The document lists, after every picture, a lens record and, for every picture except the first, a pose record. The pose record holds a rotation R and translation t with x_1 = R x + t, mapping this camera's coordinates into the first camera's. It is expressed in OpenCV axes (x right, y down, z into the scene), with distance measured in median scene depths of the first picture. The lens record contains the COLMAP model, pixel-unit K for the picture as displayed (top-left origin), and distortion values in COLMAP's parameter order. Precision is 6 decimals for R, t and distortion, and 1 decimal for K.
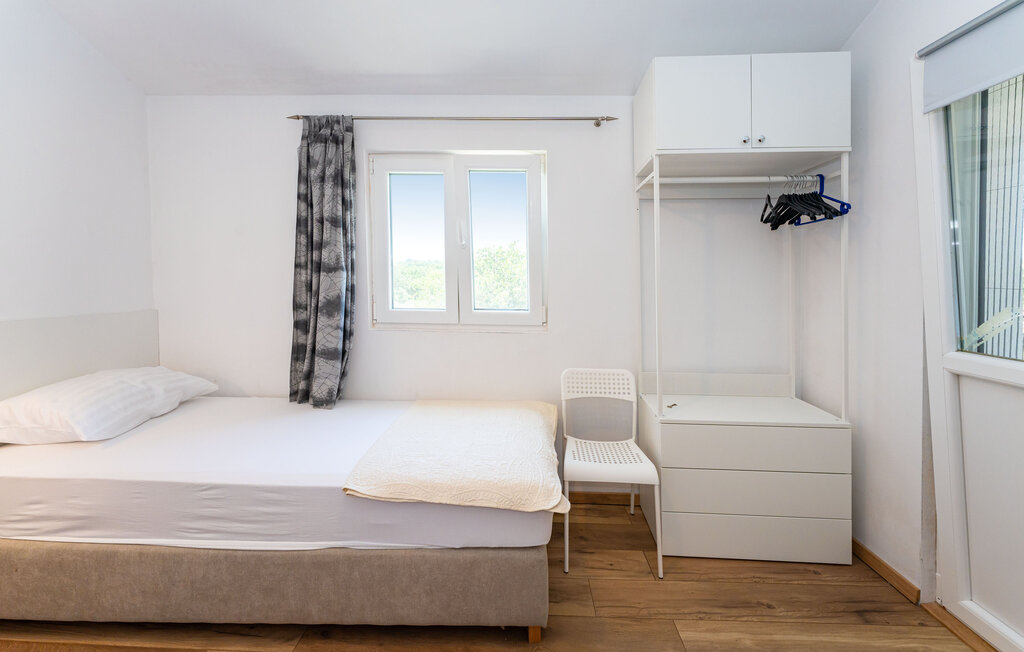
lens RADIAL K [[429.7, 0, 513.2], [0, 429.7, 297.3], [0, 0, 1]] dist [0.002842, -0.000271]
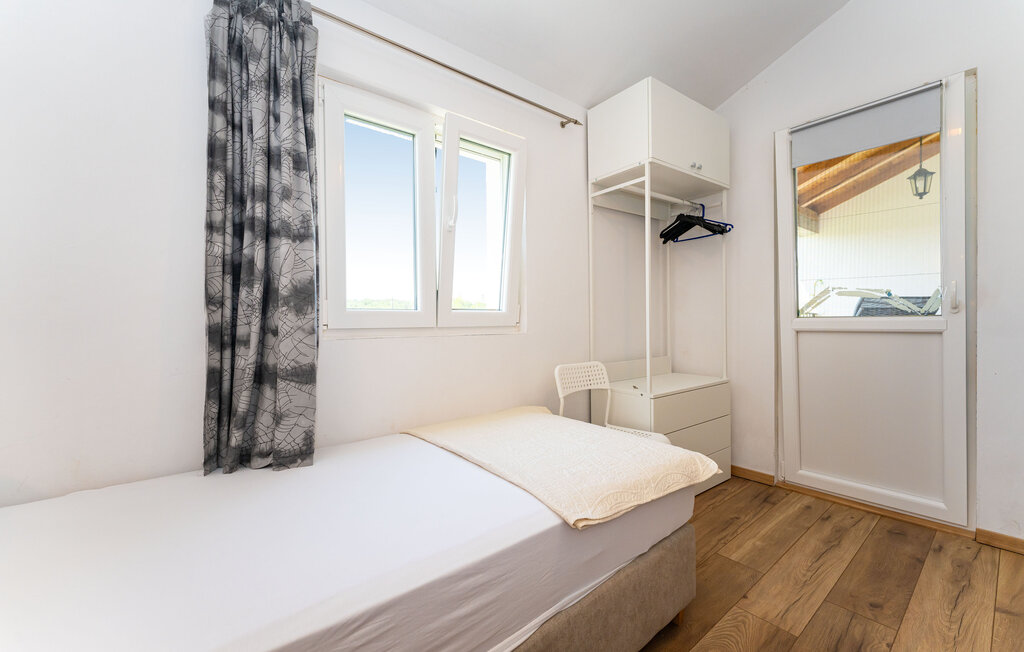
lens RADIAL K [[429.7, 0, 477.0], [0, 429.7, 334.5], [0, 0, 1]] dist [0.002842, -0.000271]
pose [[0.751803, -0.032784, 0.658572, -0.639600], [0.052236, 0.998585, -0.009921, 0.093962], [-0.657316, 0.041859, 0.752452, 0.377778]]
